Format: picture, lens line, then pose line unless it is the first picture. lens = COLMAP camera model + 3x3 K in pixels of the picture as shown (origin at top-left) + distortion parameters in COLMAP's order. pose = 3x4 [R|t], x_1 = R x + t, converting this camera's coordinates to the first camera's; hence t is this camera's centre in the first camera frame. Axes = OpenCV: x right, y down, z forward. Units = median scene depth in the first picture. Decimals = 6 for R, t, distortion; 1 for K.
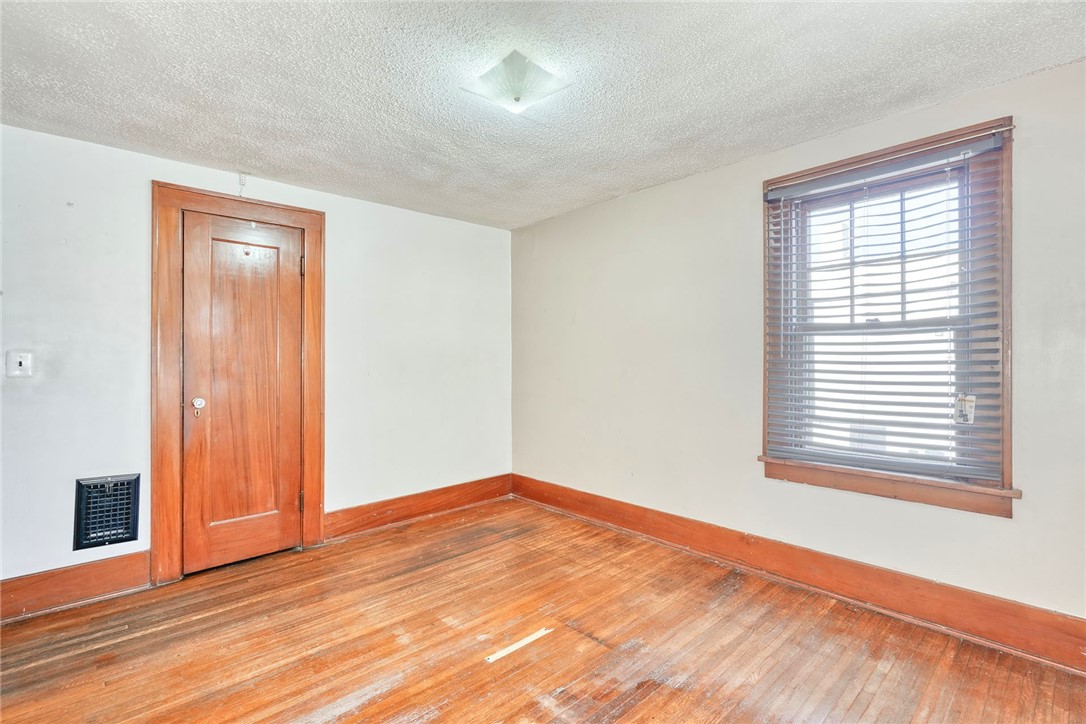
lens RADIAL K [[499.6, 0, 559.1], [0, 499.6, 364.9], [0, 0, 1]] dist [-0.003889, 0.002552]
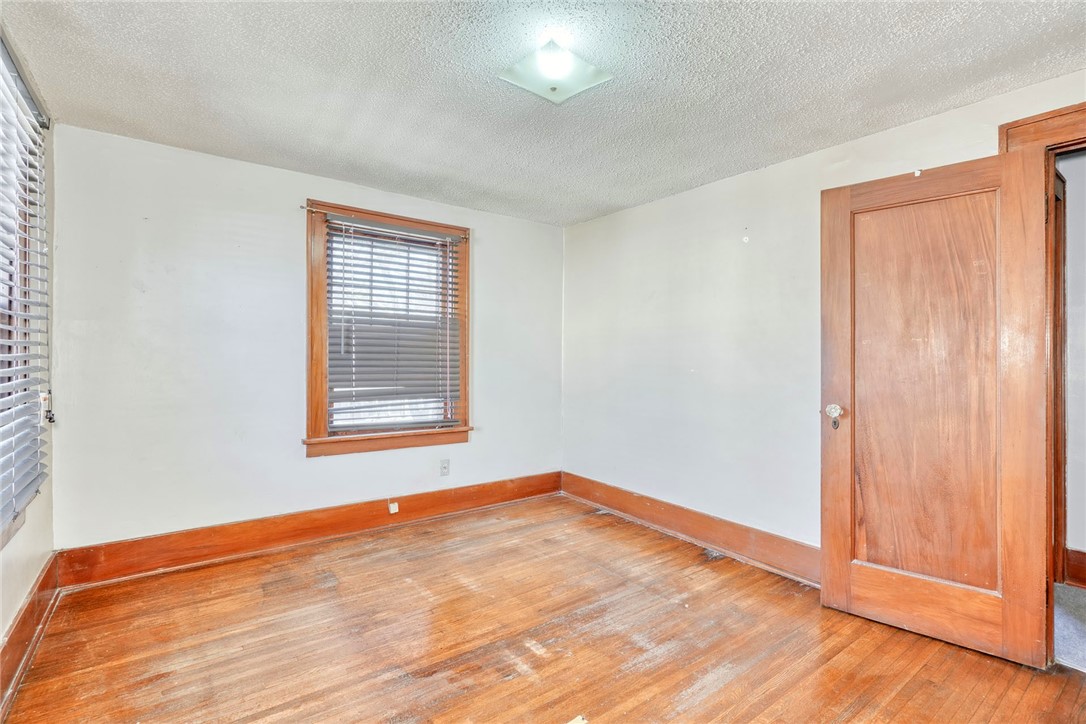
lens RADIAL K [[499.6, 0, 538.4], [0, 499.6, 358.3], [0, 0, 1]] dist [-0.003889, 0.002552]
pose [[-0.990194, -0.007985, 0.139470, -0.134544], [-0.007503, 0.999964, 0.003986, -0.006819], [-0.139497, 0.002901, -0.990218, 1.379155]]
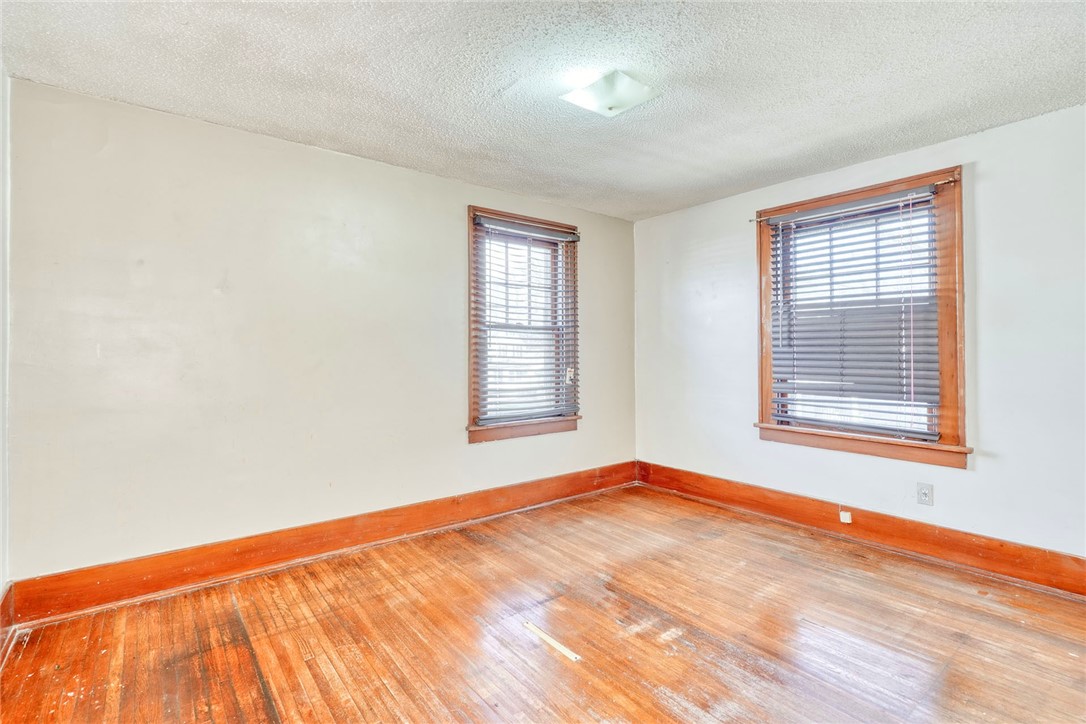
lens RADIAL K [[499.6, 0, 531.6], [0, 499.6, 354.1], [0, 0, 1]] dist [-0.003889, 0.002552]
pose [[0.112380, -0.002077, 0.993663, -0.833387], [0.006345, 0.999979, 0.001373, 0.002500], [-0.993645, 0.006150, 0.112391, 0.735893]]
